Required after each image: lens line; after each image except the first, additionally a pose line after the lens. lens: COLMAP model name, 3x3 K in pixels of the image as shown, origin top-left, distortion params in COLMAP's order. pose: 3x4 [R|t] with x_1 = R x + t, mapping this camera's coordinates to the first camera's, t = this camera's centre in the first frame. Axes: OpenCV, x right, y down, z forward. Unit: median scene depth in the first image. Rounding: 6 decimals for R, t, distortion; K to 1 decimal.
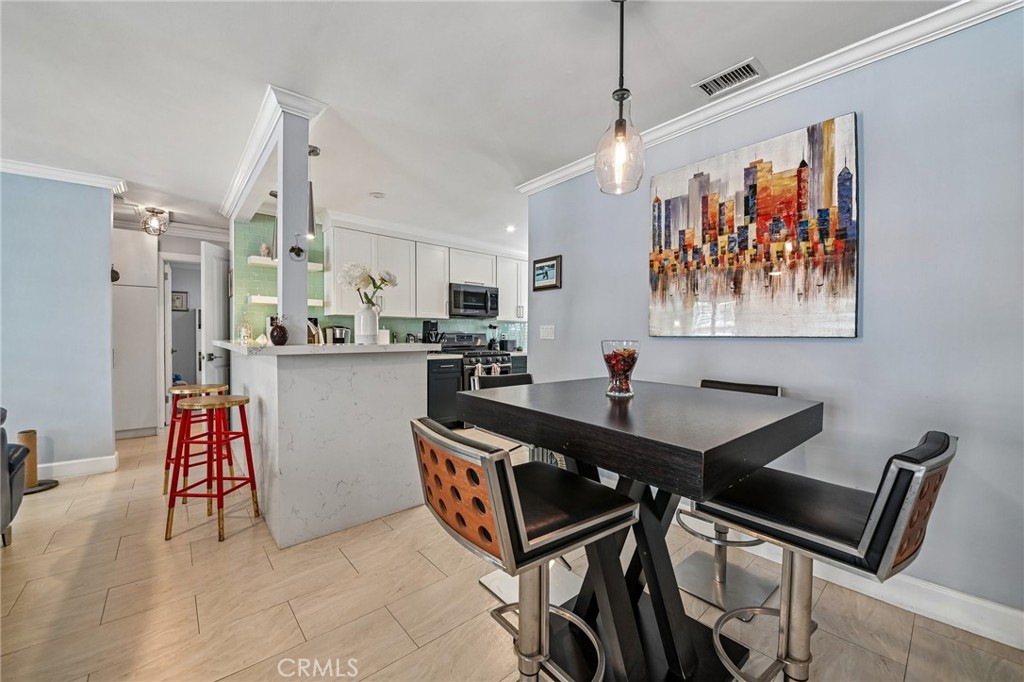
lens RADIAL K [[390.4, 0, 520.3], [0, 390.4, 338.7], [0, 0, 1]] dist [0.014532, -0.012439]
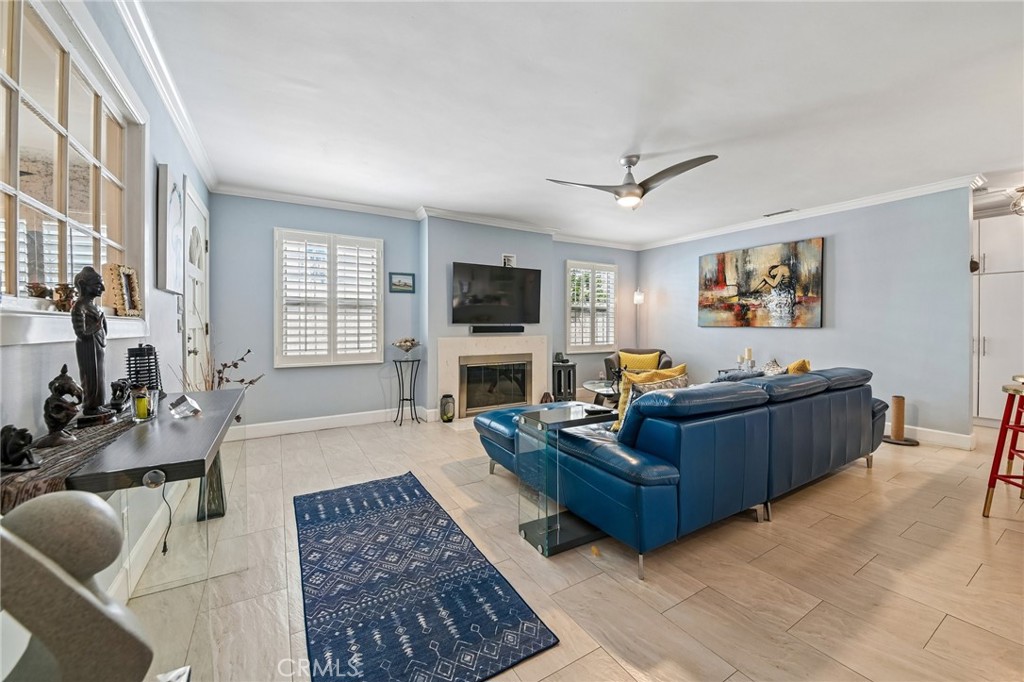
lens RADIAL K [[390.4, 0, 520.3], [0, 390.4, 338.7], [0, 0, 1]] dist [0.014532, -0.012439]
pose [[-0.173087, 0.015909, -0.984778, 0.346688], [-0.002168, 0.999861, 0.016534, 0.033012], [0.984904, 0.004996, -0.173028, -0.041796]]
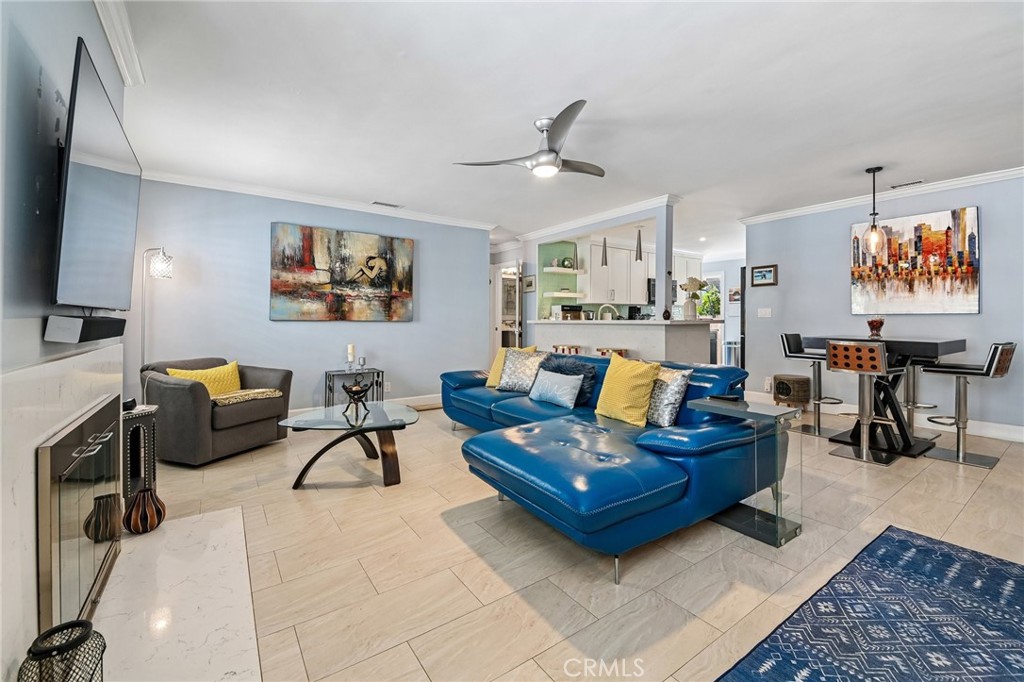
lens RADIAL K [[429.1, 0, 515.9], [0, 429.1, 321.7], [0, 0, 1]] dist [-0.014209, -0.000240]
pose [[0.993805, -0.011256, -0.110564, -1.158086], [0.011595, 0.999930, 0.002415, 0.006865], [0.110529, -0.003682, 0.993866, -1.296801]]
